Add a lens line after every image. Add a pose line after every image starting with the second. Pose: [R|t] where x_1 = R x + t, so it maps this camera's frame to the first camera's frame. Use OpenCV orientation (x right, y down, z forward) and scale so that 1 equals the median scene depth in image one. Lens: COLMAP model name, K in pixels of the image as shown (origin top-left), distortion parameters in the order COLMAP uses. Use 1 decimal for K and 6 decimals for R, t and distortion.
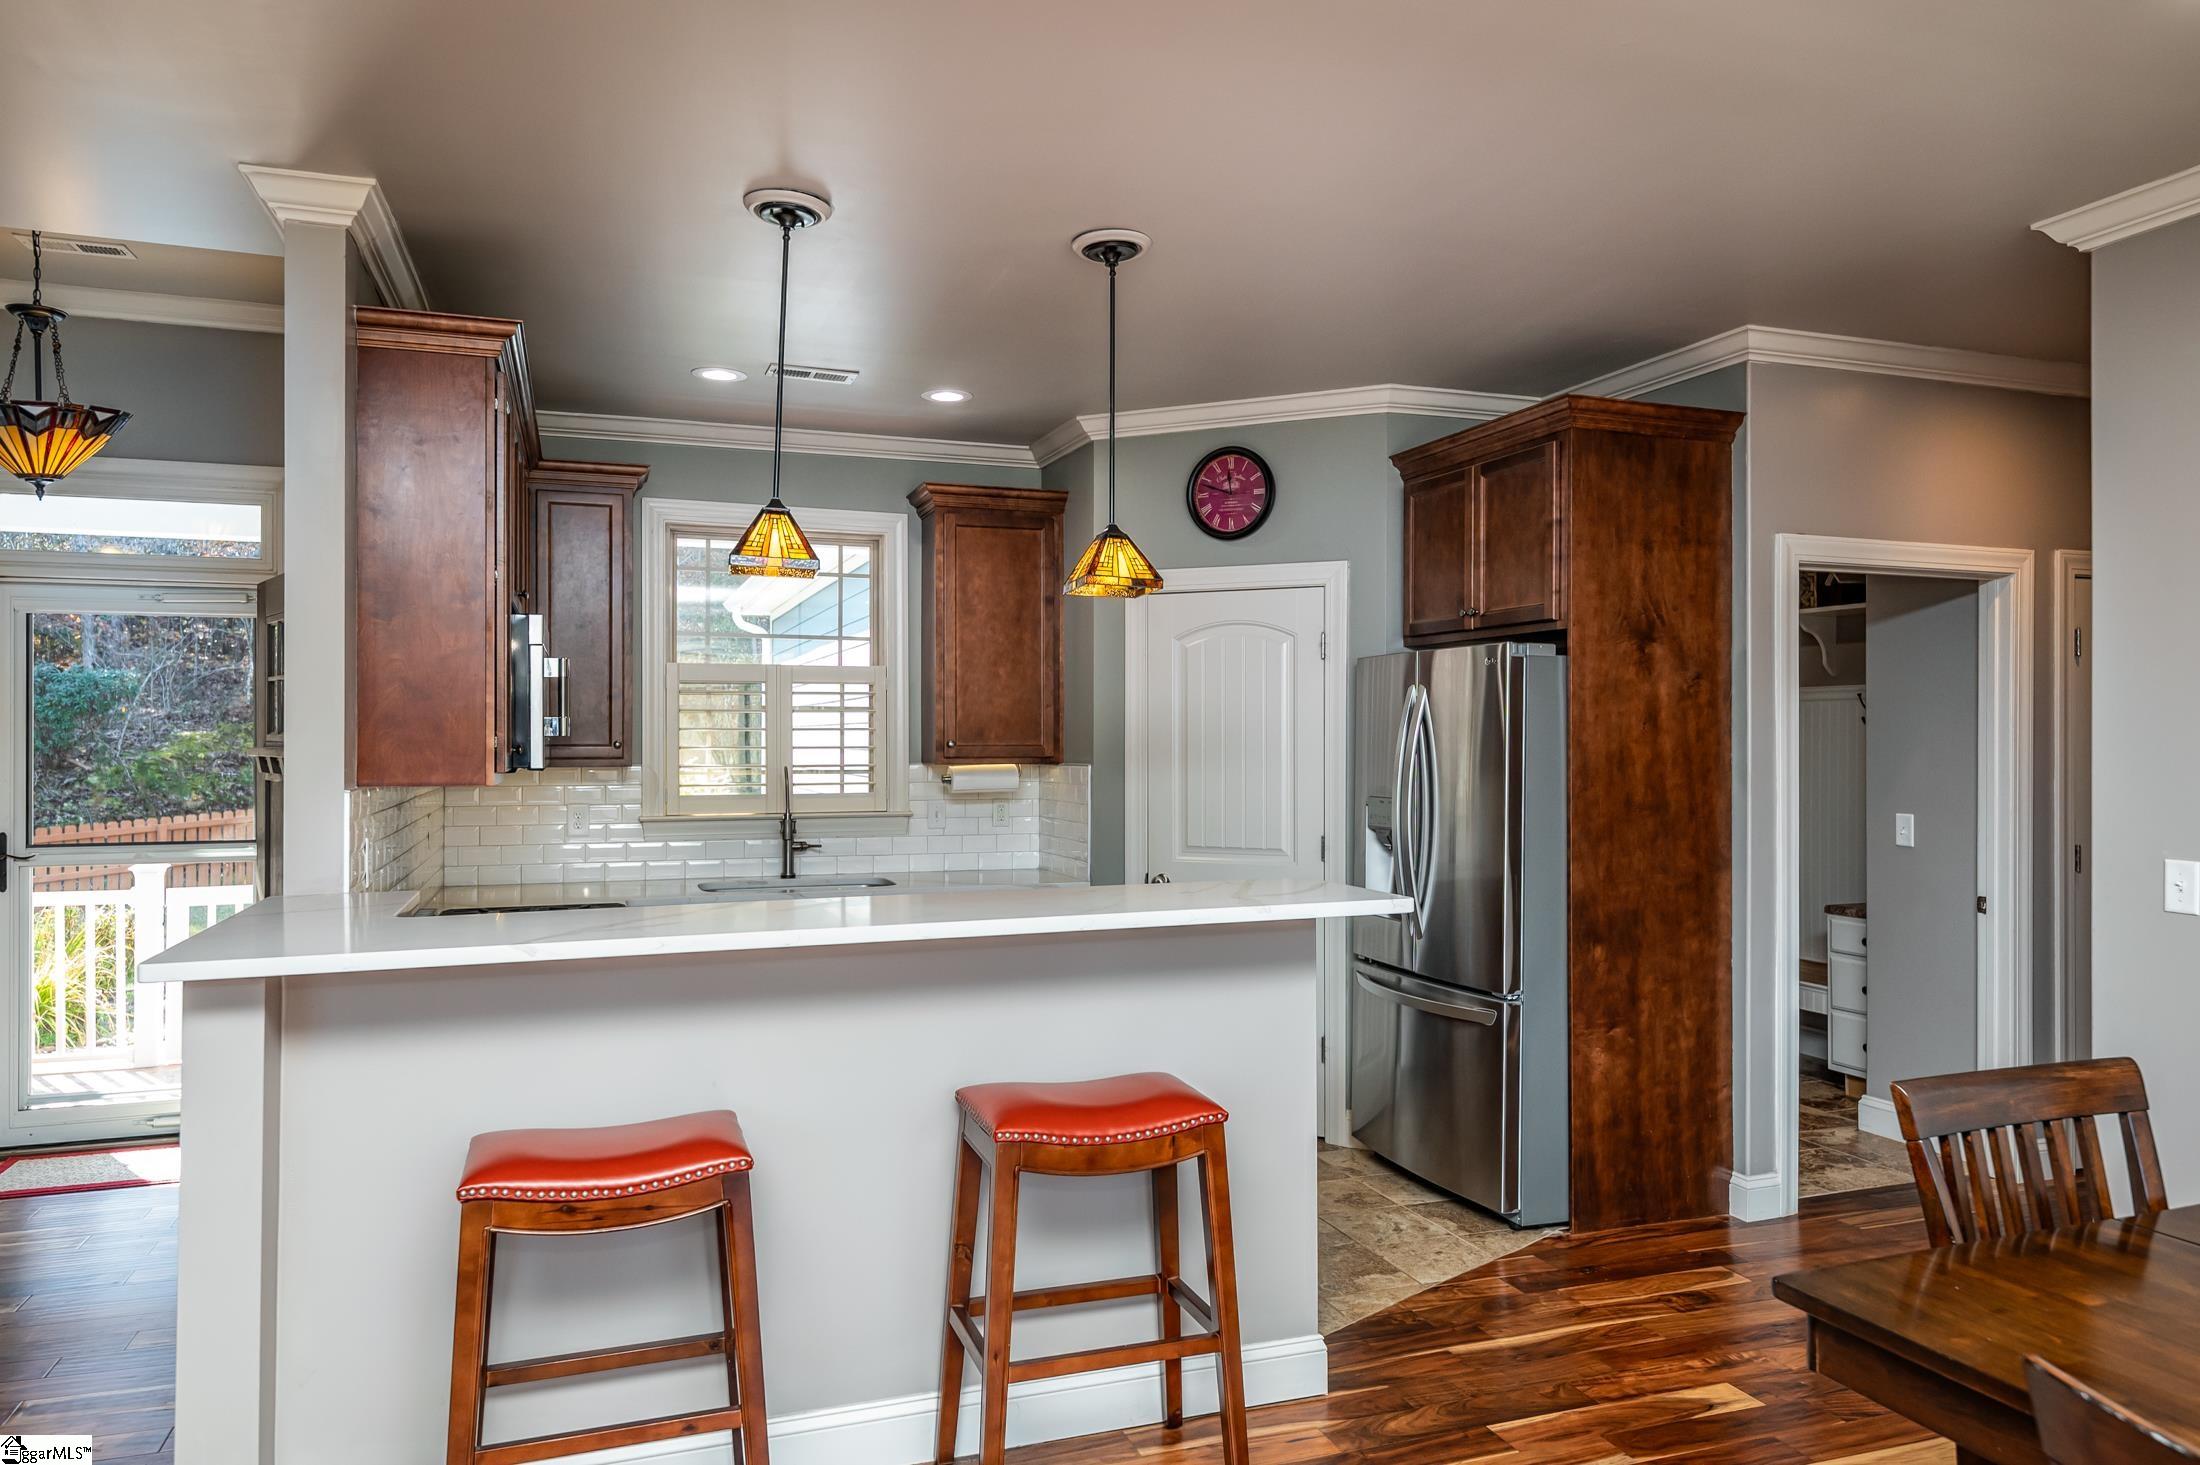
lens RADIAL K [[1458.6, 0, 1100.0], [0, 1458.6, 732.5], [0, 0, 1]] dist [0.004893, 0.000797]
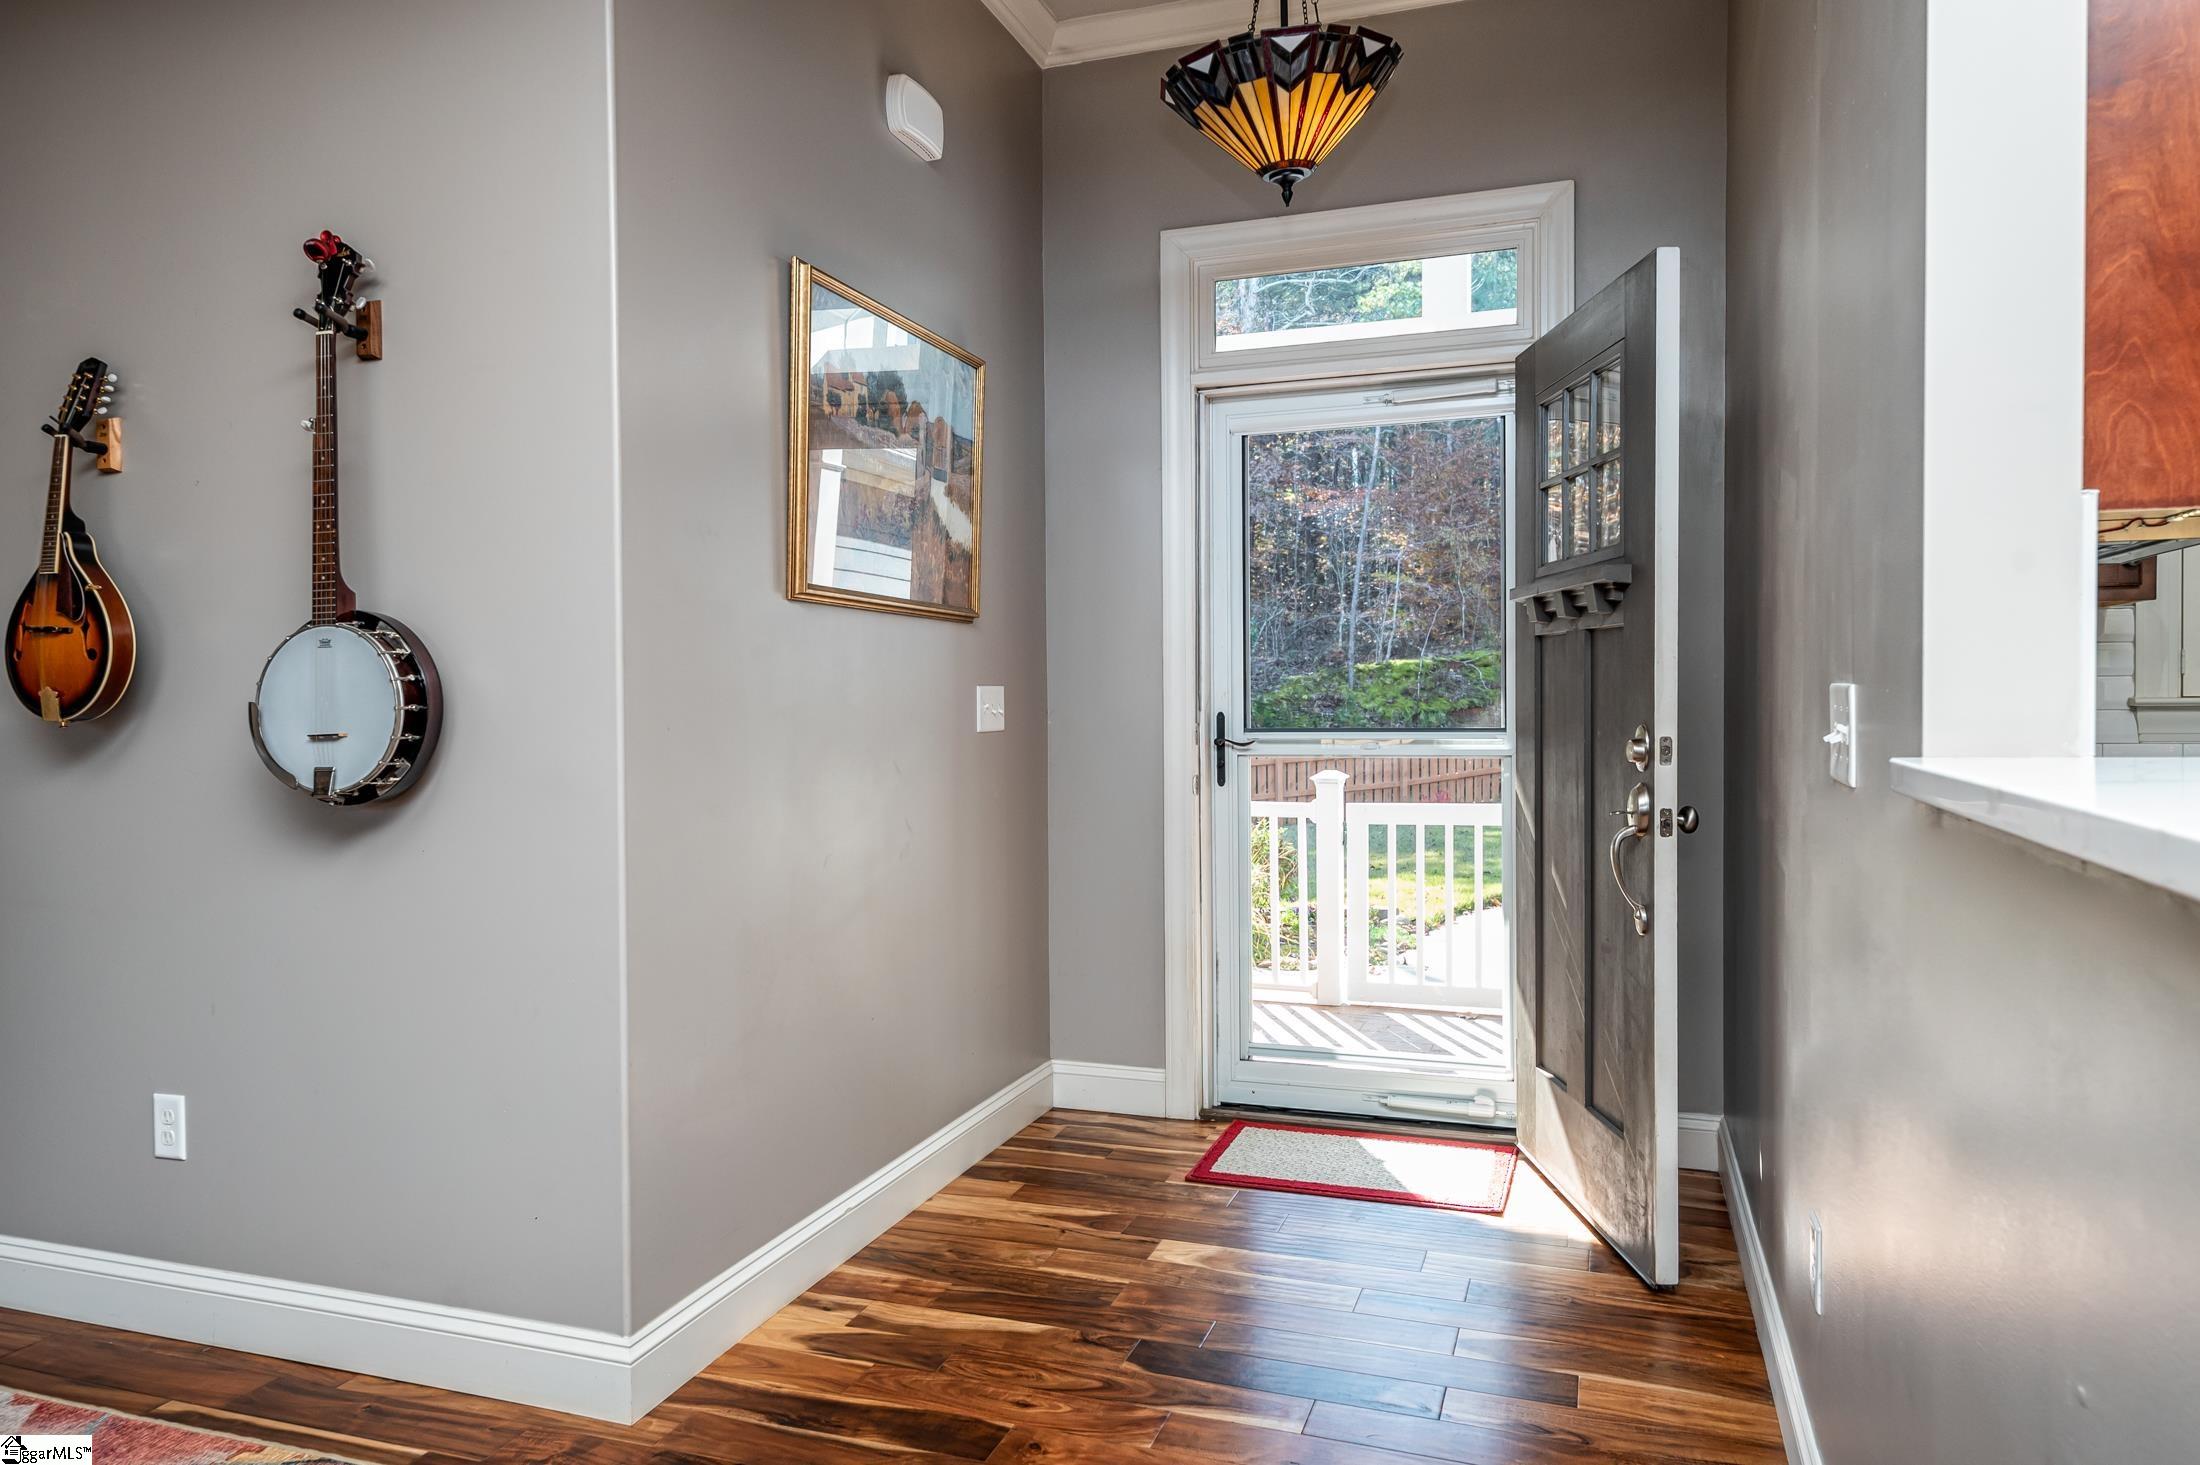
lens RADIAL K [[1460.2, 0, 1100.0], [0, 1460.2, 732.5], [0, 0, 1]] dist [0.002889, 0.001333]
pose [[0.778670, 0.010515, -0.627345, -0.263253], [0.009382, 0.999553, 0.028399, 0.049718], [0.627363, -0.027999, 0.778223, 0.295511]]
